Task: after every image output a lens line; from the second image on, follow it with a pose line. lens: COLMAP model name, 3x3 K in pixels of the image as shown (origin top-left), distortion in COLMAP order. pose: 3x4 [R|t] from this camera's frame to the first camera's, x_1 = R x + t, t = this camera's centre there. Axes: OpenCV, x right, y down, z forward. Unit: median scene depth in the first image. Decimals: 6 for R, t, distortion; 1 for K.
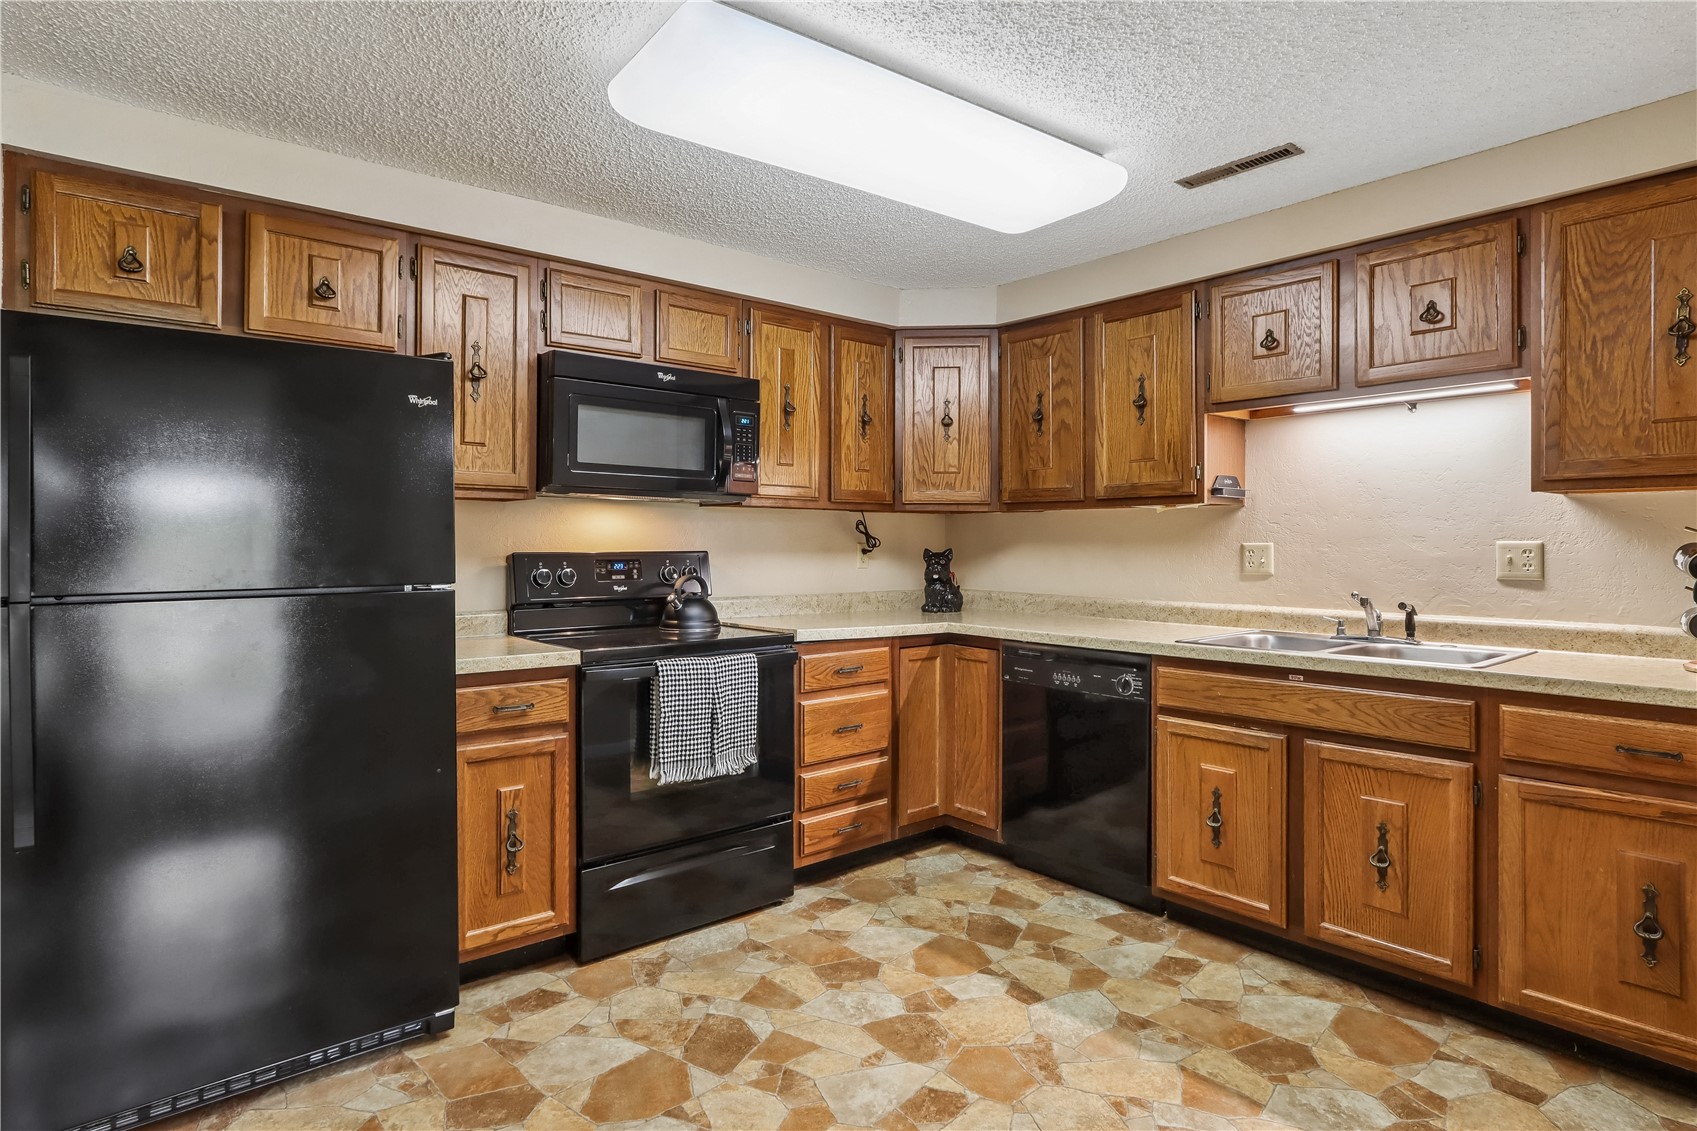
lens RADIAL K [[919.4, 0, 858.6], [0, 919.4, 552.6], [0, 0, 1]] dist [0.001743, 0.001741]
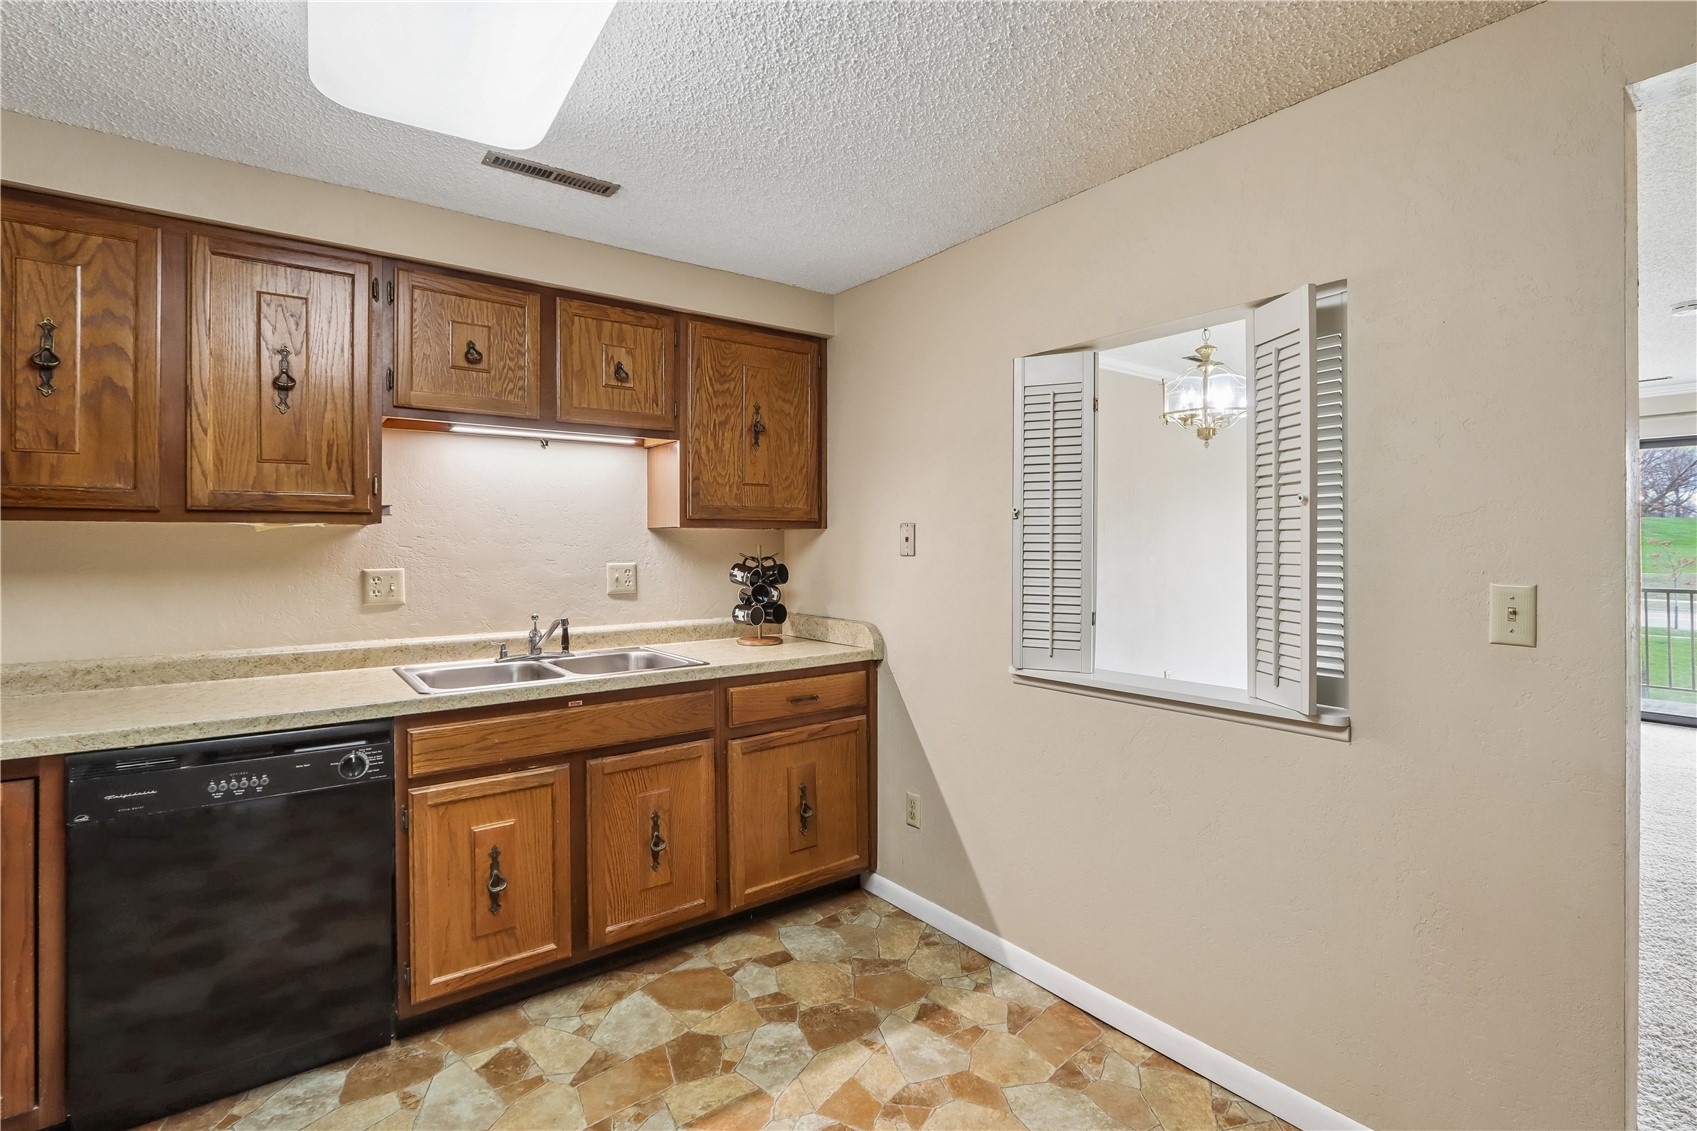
lens RADIAL K [[795.6, 0, 857.3], [0, 795.6, 548.7], [0, 0, 1]] dist [-0.009359, 0.001893]
pose [[0.058472, -0.004294, 0.998280, -0.377070], [0.014652, 0.999887, 0.003443, -0.032549], [-0.998182, 0.014425, 0.058528, 0.634987]]
